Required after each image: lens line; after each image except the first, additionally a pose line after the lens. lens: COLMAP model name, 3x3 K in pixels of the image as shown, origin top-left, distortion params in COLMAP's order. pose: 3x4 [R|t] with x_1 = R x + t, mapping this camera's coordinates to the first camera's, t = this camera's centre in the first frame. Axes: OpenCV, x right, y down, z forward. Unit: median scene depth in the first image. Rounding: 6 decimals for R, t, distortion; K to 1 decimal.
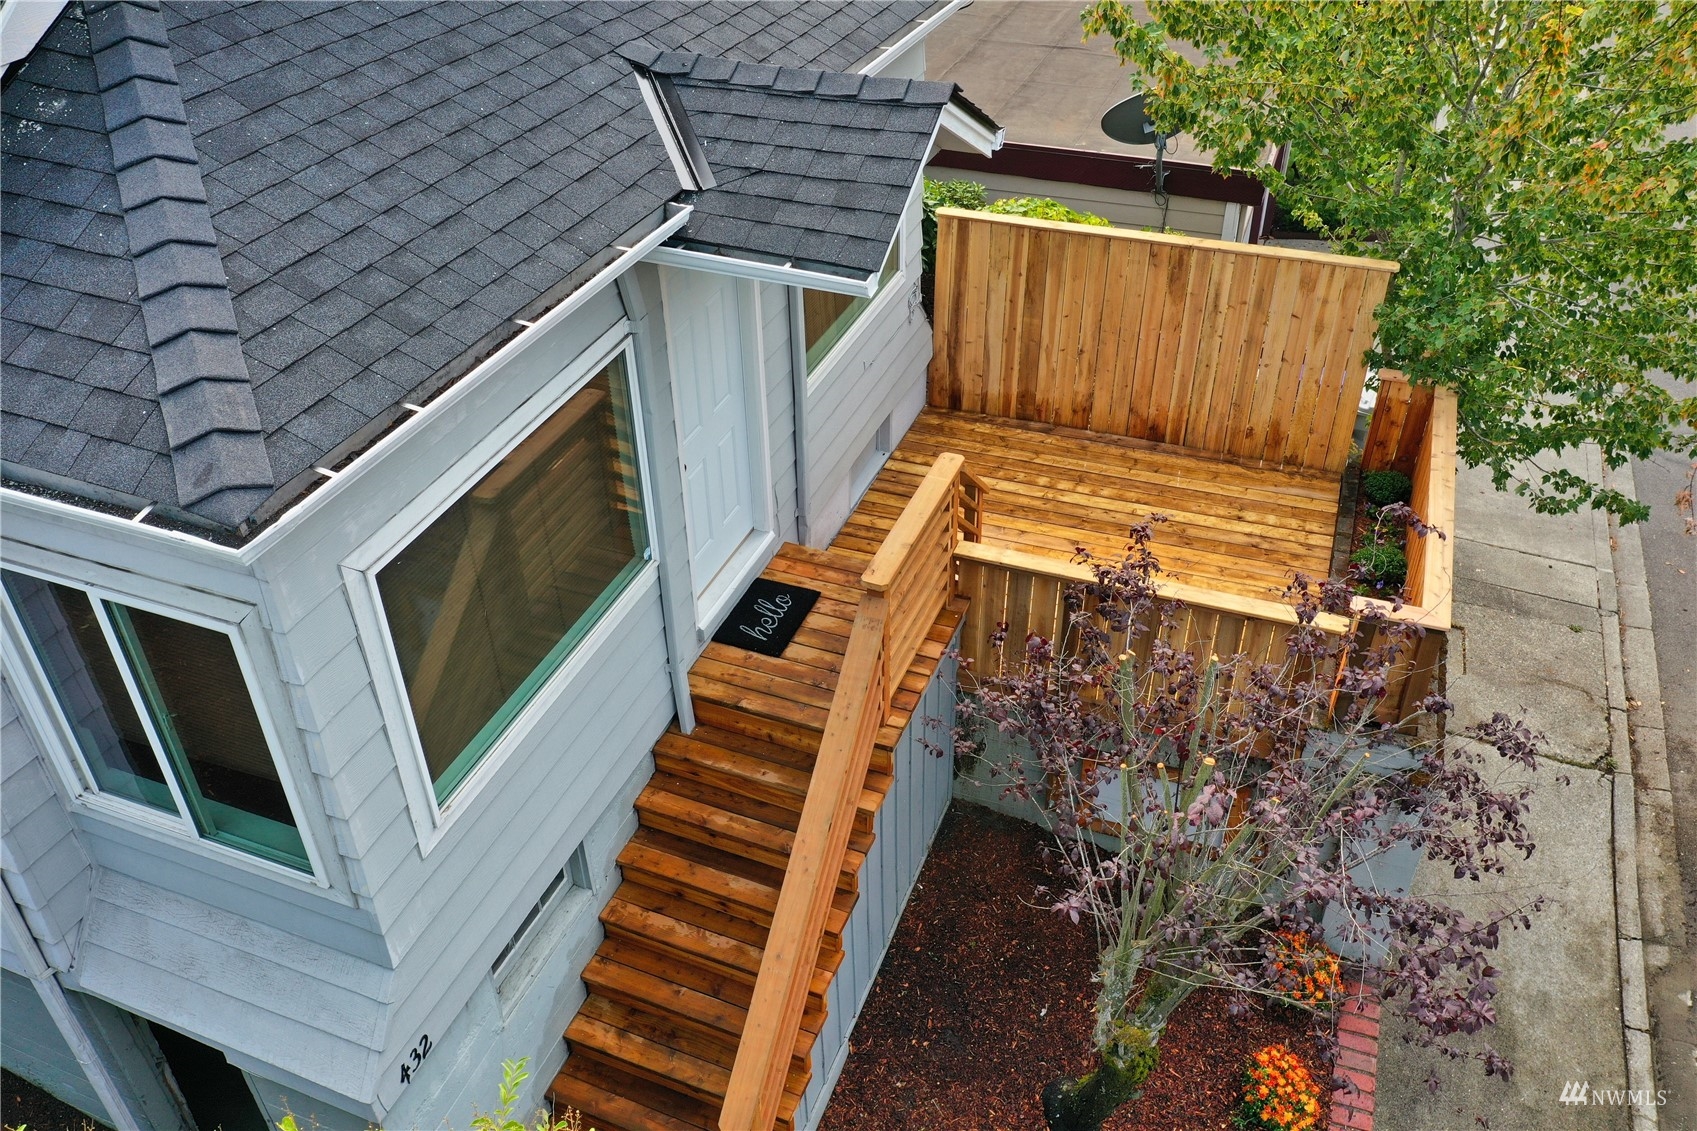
lens RADIAL K [[1340.4, 0, 848.5], [0, 1340.4, 565.5], [0, 0, 1]] dist [-0.000647, -0.003392]
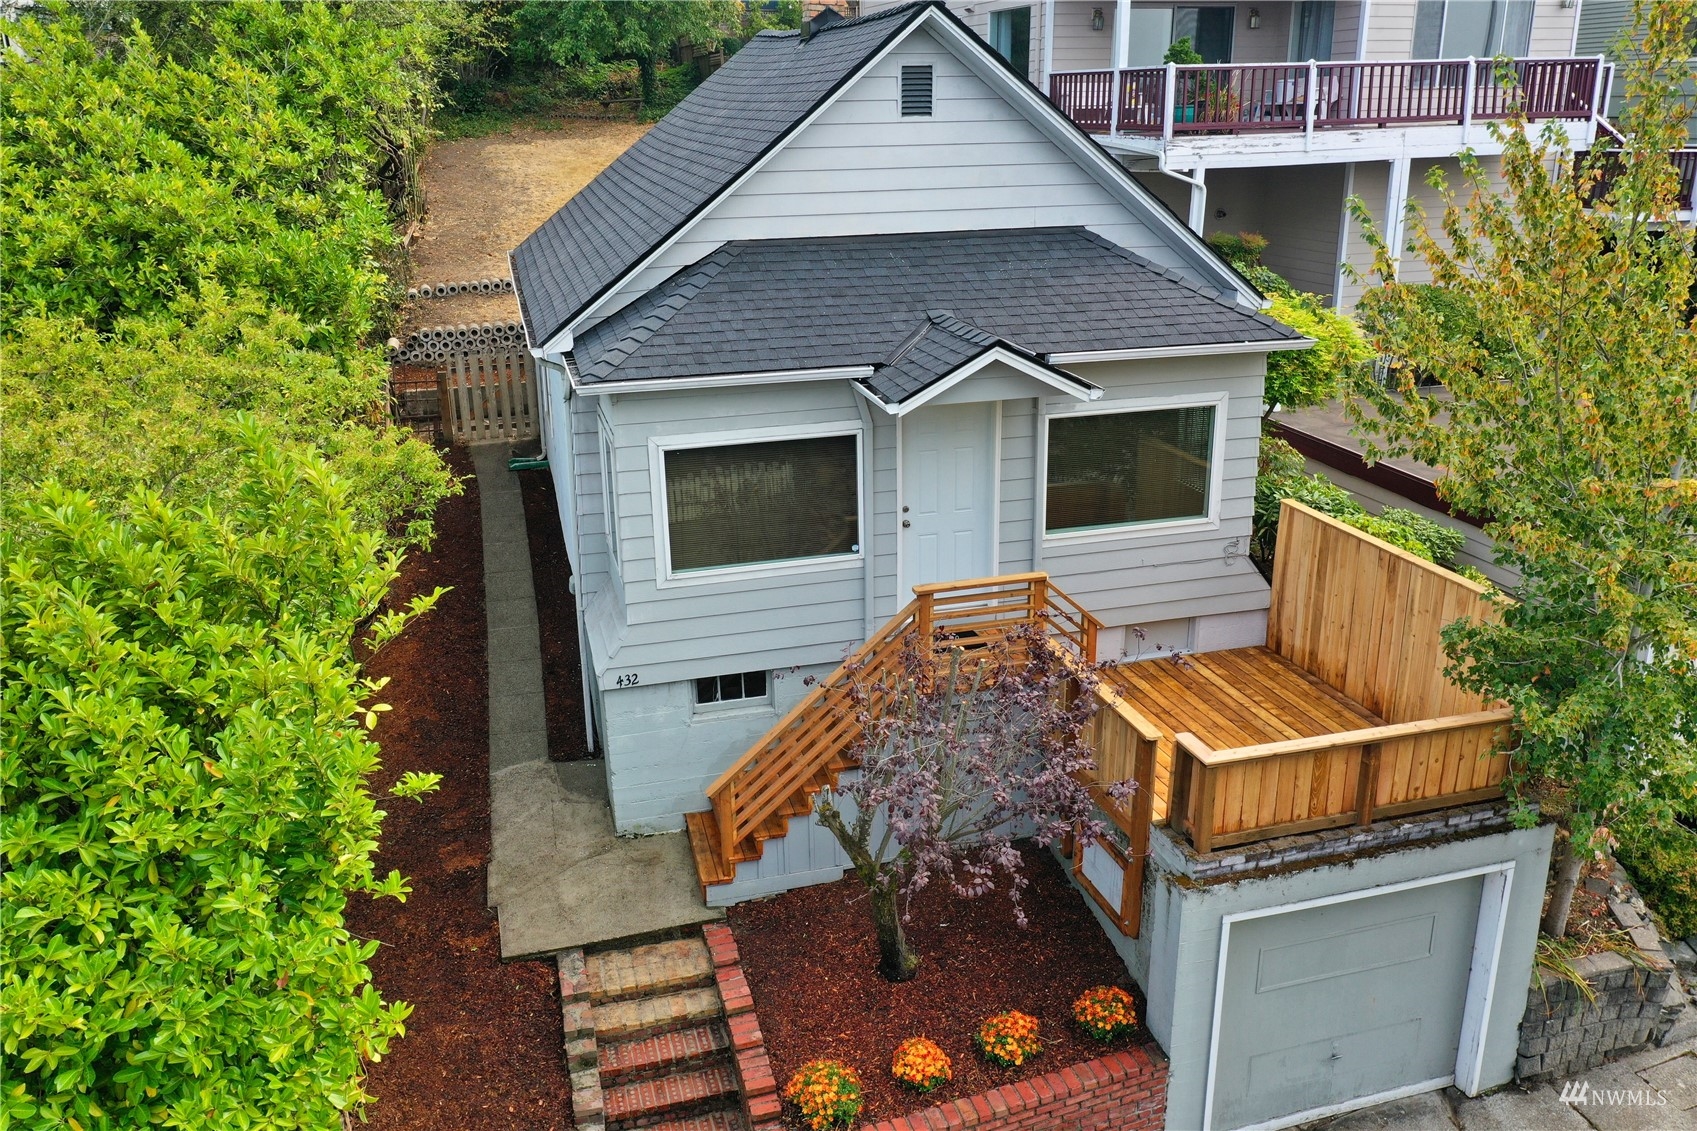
lens RADIAL K [[1340.4, 0, 848.5], [0, 1340.4, 565.5], [0, 0, 1]] dist [-0.000647, -0.003392]
pose [[0.599137, 0.263792, -0.755942, 0.878972], [-0.466089, 0.882604, -0.061416, 0.090858], [0.650996, 0.389133, 0.651751, -0.166926]]
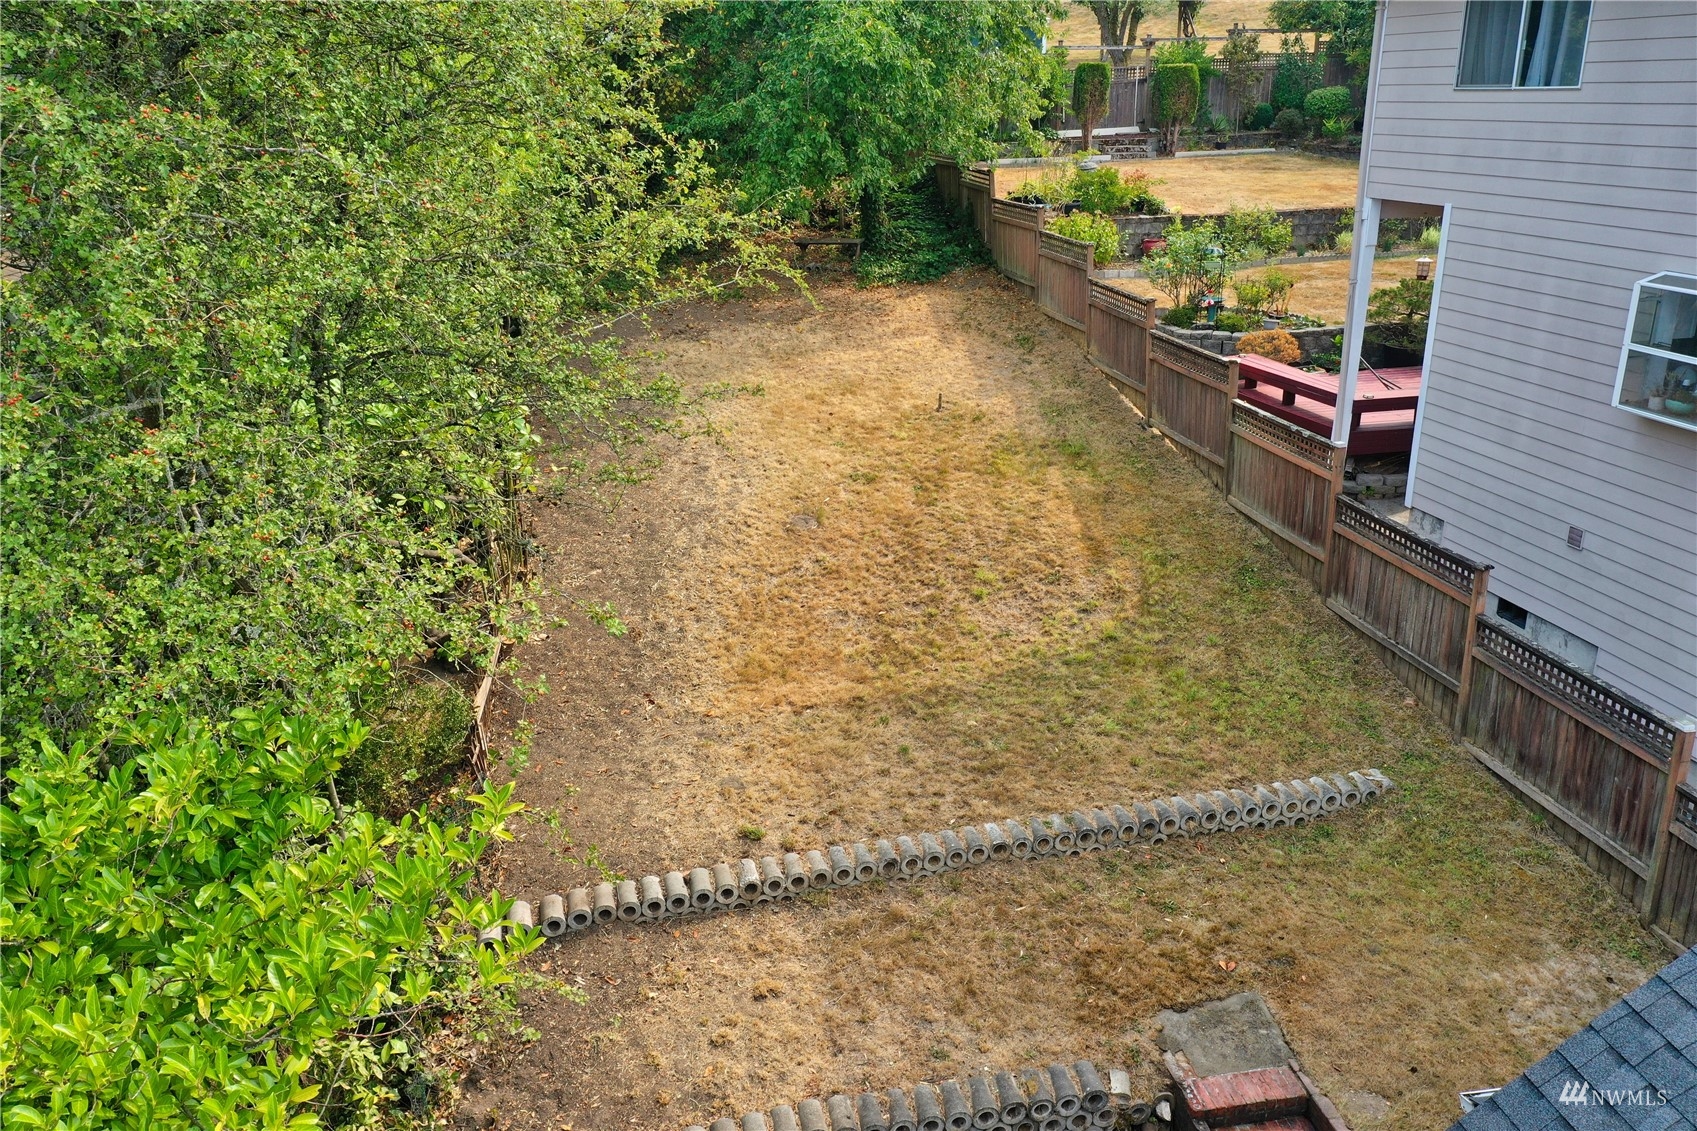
lens RADIAL K [[1357.8, 0, 848.5], [0, 1357.8, 565.5], [0, 0, 1]] dist [0.002251, -0.000071]
pose [[0.535375, 0.288729, -0.793731, -0.739853], [-0.490906, 0.871096, -0.014246, -0.545900], [0.687303, 0.397274, 0.608102, 0.151316]]
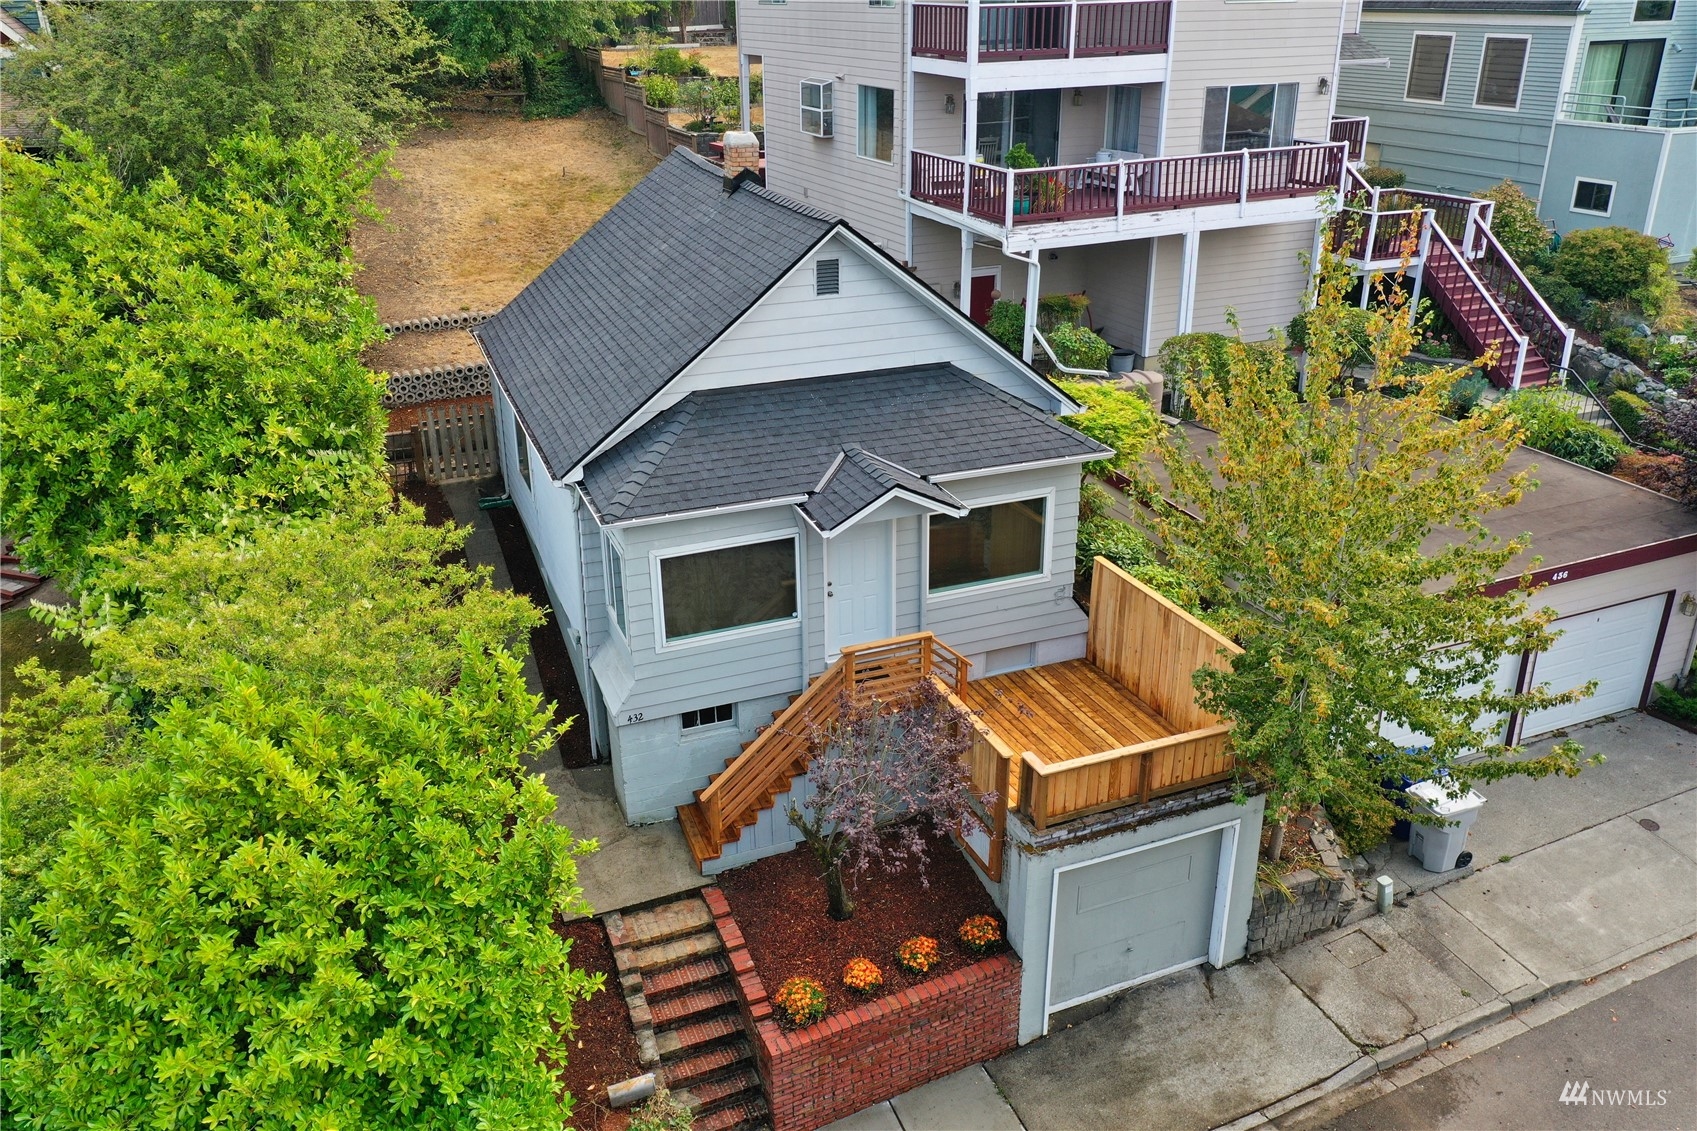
lens RADIAL K [[1336.4, 0, 848.5], [0, 1336.4, 565.5], [0, 0, 1]] dist [0.002639, 0.000708]
pose [[0.685277, 0.298459, -0.664318, 1.124002], [-0.429991, 0.902020, -0.038304, -0.028072], [0.587796, 0.311900, 0.746468, -0.645444]]
